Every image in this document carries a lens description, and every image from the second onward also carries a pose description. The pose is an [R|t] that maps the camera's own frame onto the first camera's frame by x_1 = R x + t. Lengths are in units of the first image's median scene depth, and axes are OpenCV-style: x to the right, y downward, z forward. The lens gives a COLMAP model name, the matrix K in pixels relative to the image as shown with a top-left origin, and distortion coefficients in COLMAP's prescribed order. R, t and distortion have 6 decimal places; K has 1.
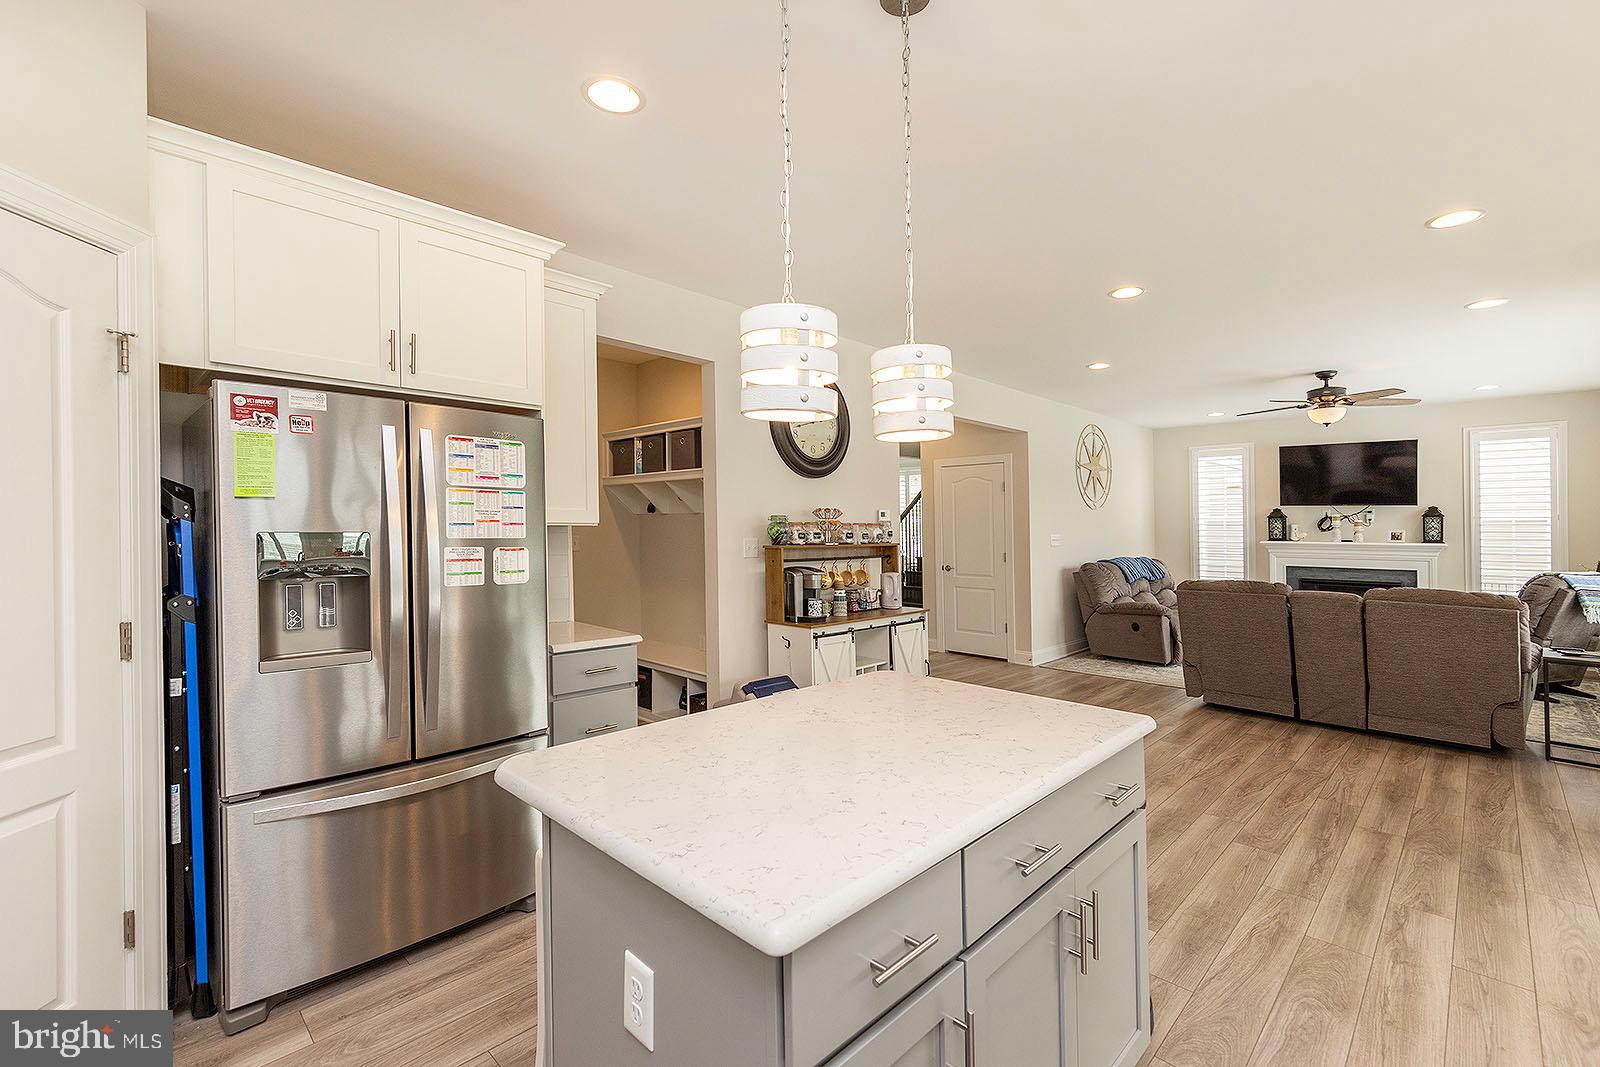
lens RADIAL K [[690.4, 0, 800.8], [0, 690.4, 528.1], [0, 0, 1]] dist [0.002787, 0.000695]
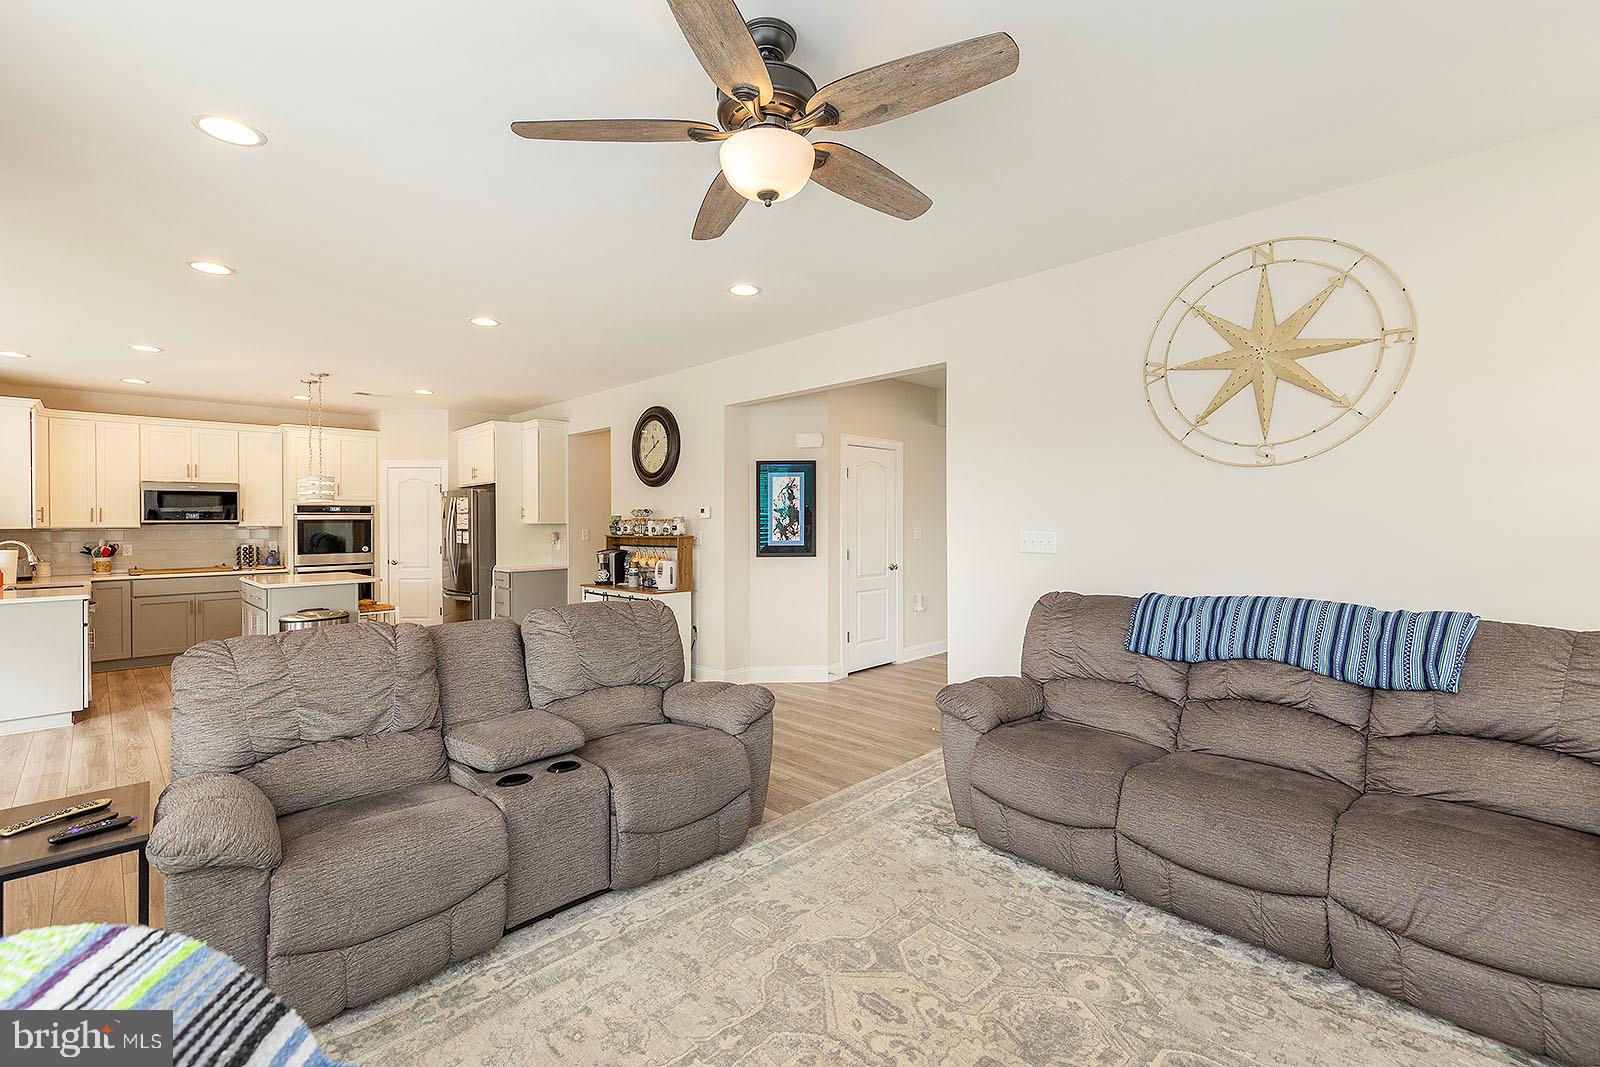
lens RADIAL K [[654.7, 0, 791.9], [0, 654.7, 525.8], [0, 0, 1]] dist [-0.023621, -0.000023]
pose [[0.014912, 0.003625, -0.999882, 0.842622], [0.010085, 0.999942, 0.003776, 0.001768], [0.999838, -0.010140, 0.014874, 0.805749]]
